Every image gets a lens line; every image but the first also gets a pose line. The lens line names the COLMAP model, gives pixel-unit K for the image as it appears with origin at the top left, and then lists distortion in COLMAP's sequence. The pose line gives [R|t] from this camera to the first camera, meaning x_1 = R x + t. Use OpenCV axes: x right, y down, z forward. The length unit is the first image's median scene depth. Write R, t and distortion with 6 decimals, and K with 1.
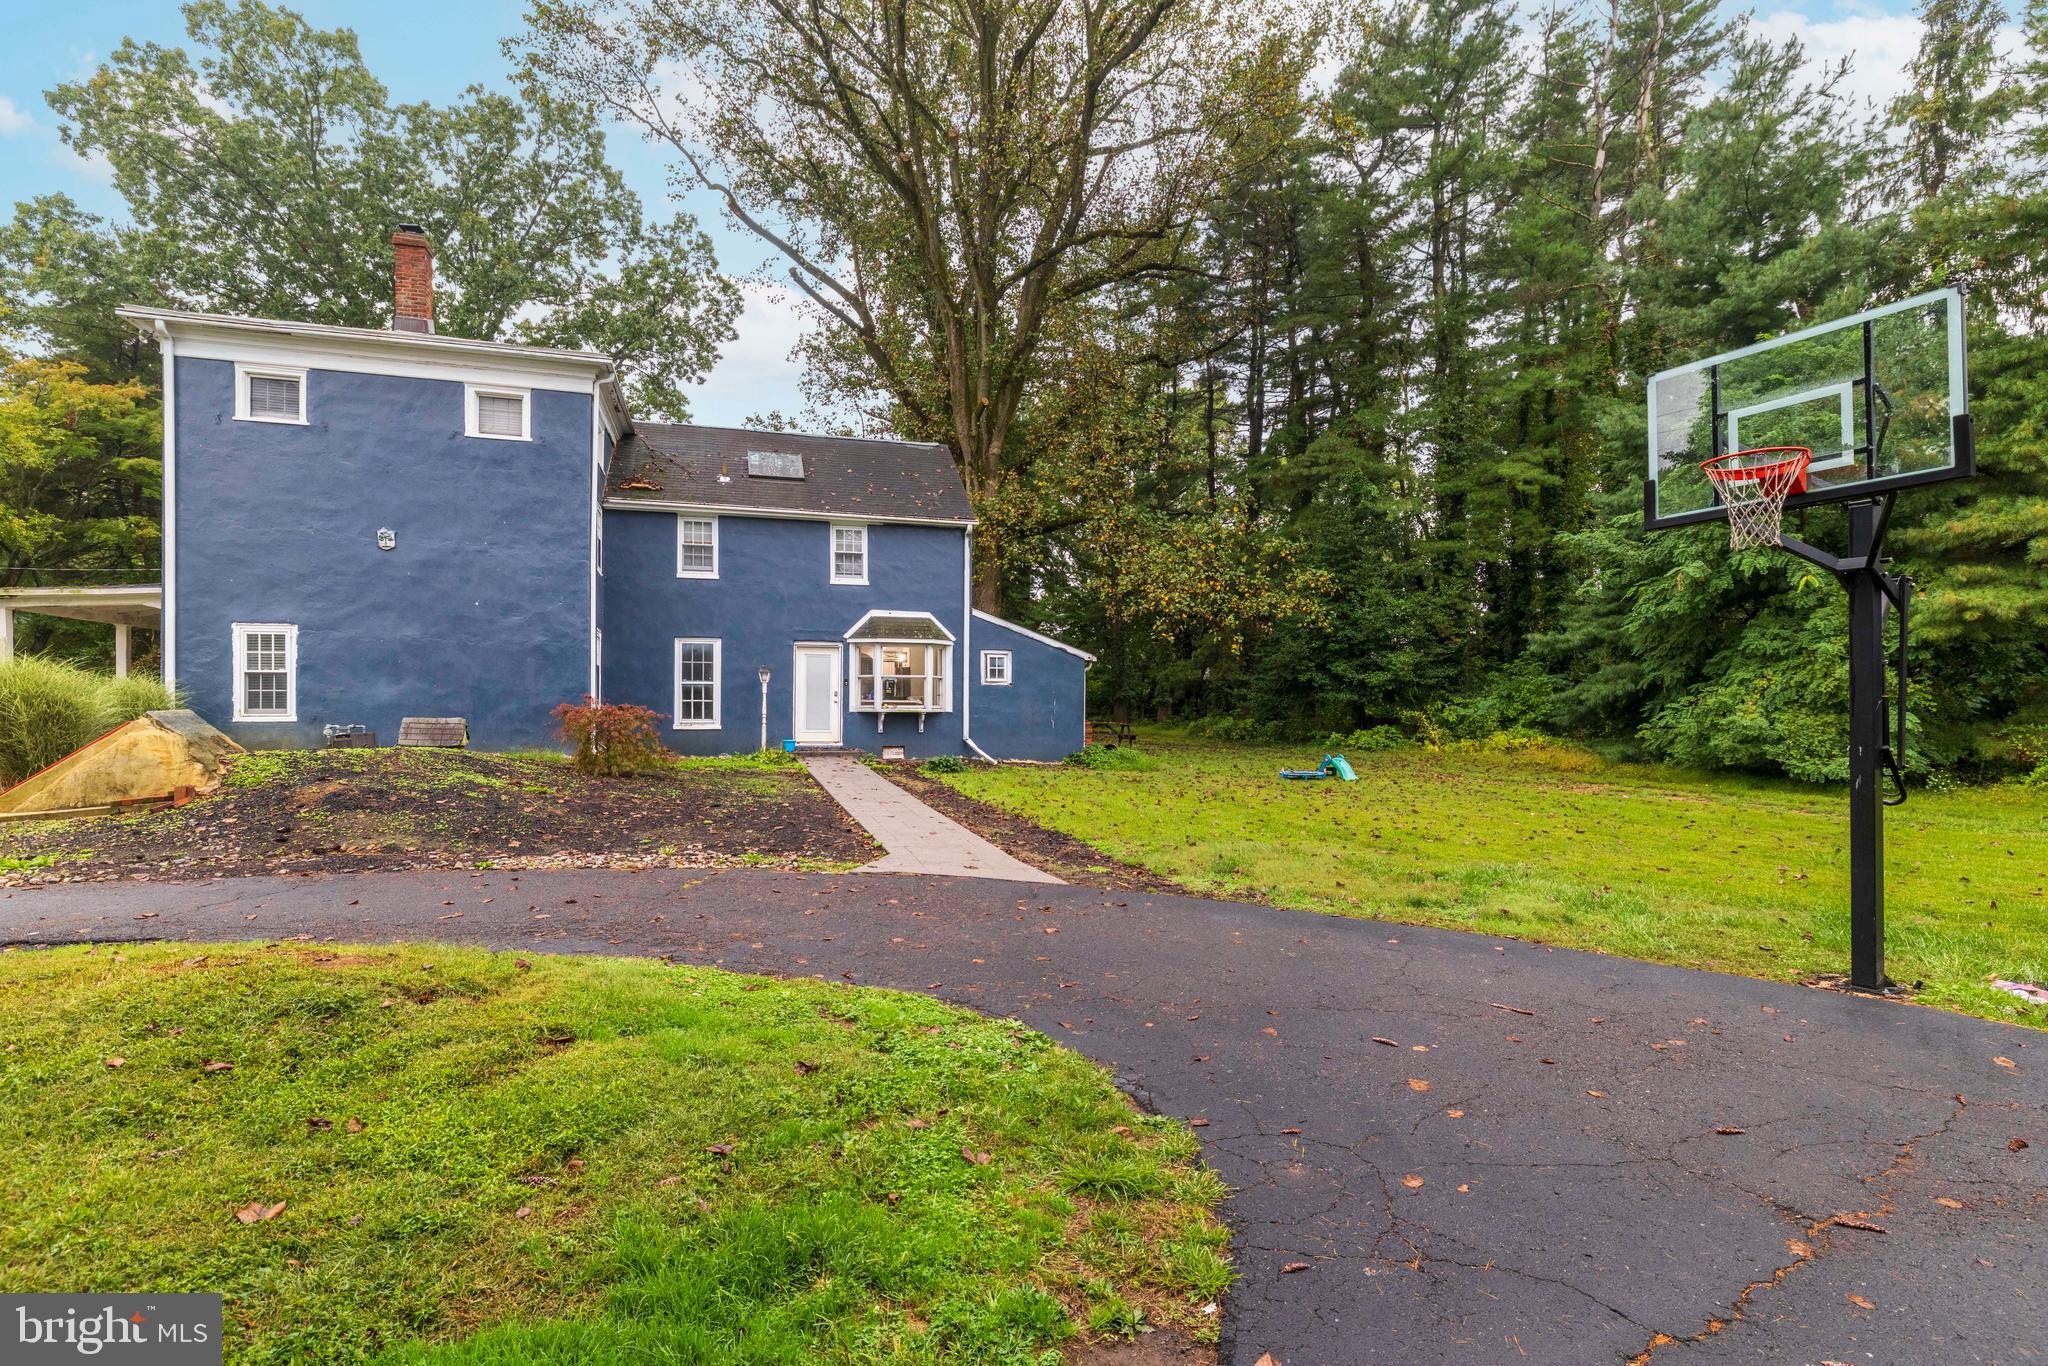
lens RADIAL K [[1011.4, 0, 1018.7], [0, 1011.4, 696.1], [0, 0, 1]] dist [-0.003555, -0.000429]
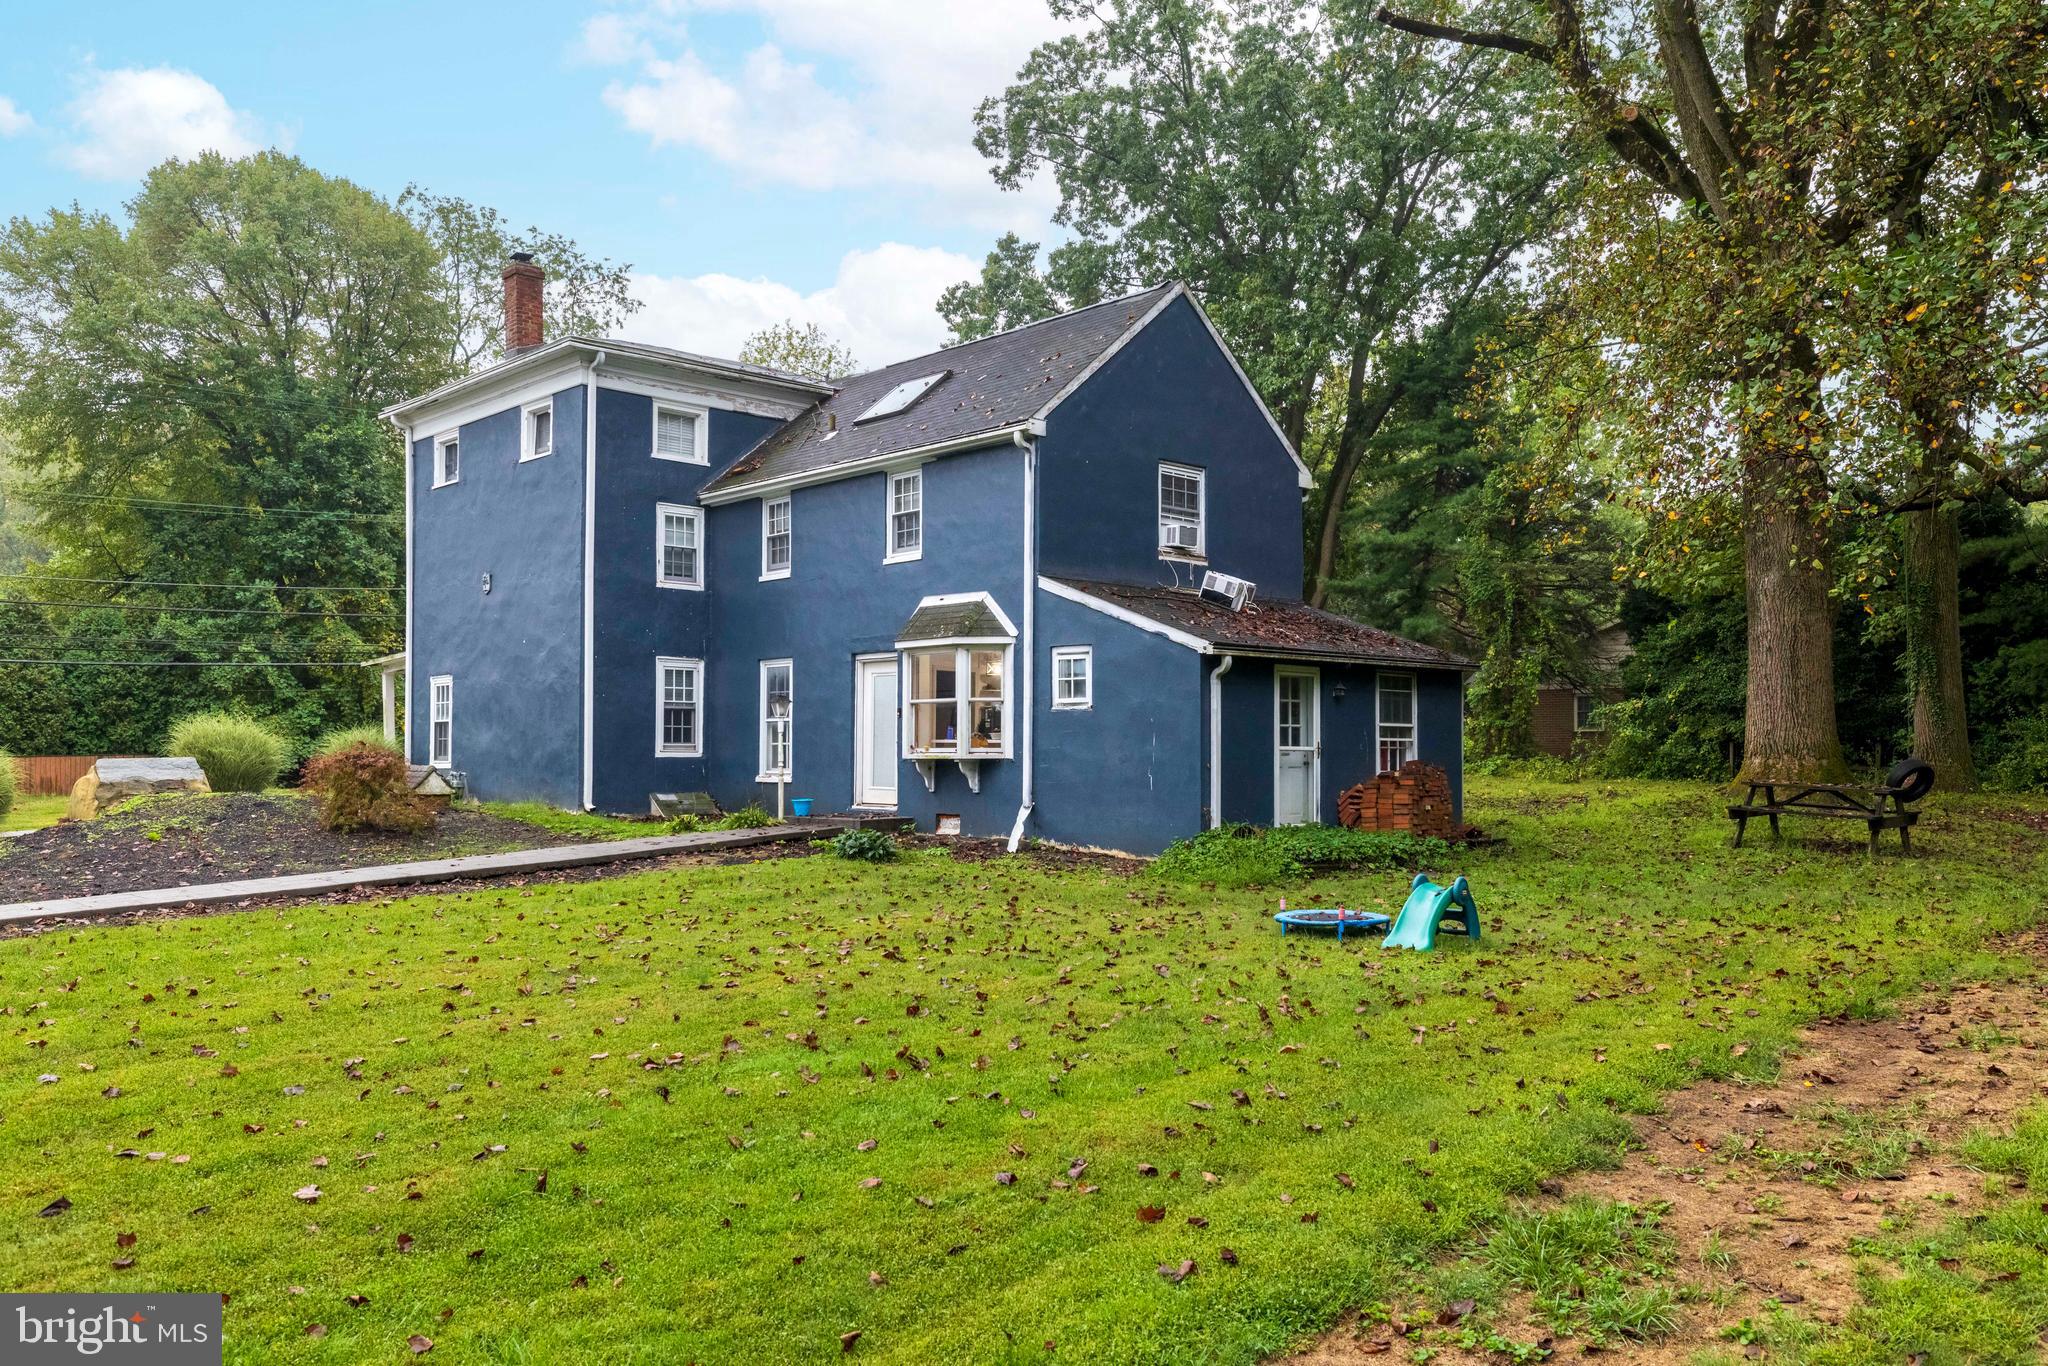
lens RADIAL K [[1559.8, 0, 1028.3], [0, 1559.8, 695.9], [0, 0, 1]] dist [0.003925, 0.000725]
pose [[0.452376, -0.037666, -0.891032, 0.734743], [0.016050, 0.999290, -0.034093, 0.010381], [0.891683, 0.001122, 0.452659, 0.605131]]
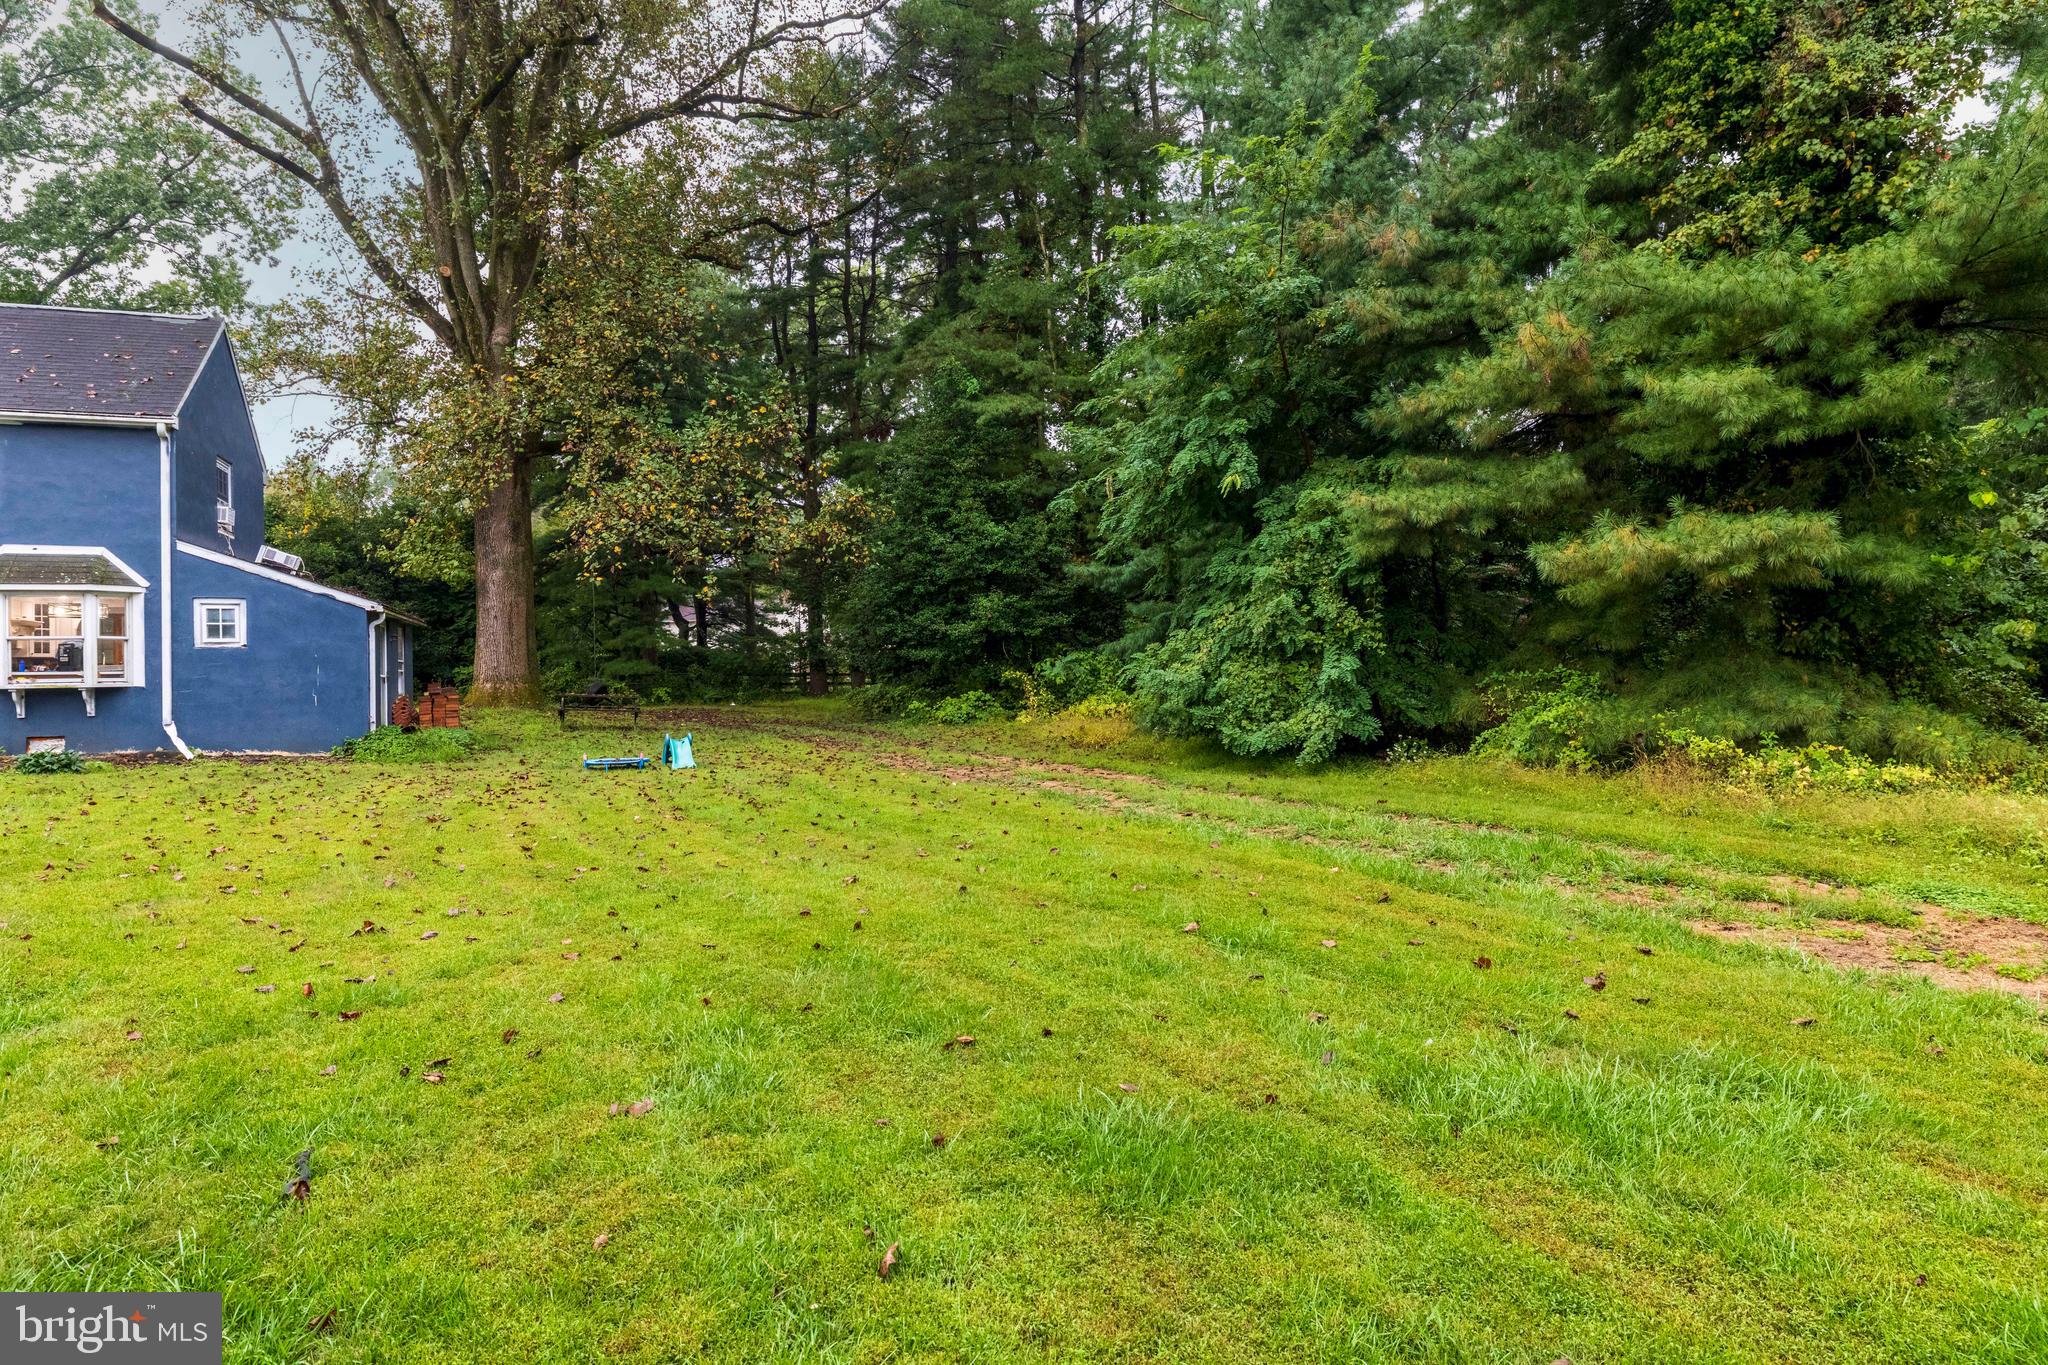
lens RADIAL K [[1213.2, 0, 1029.5], [0, 1213.2, 668.1], [0, 0, 1]] dist [-0.000005, -0.000434]
pose [[0.998439, -0.021250, 0.051643, 0.514061], [0.021035, 0.999768, 0.004710, 0.011997], [-0.051731, -0.003616, 0.998655, 0.113995]]
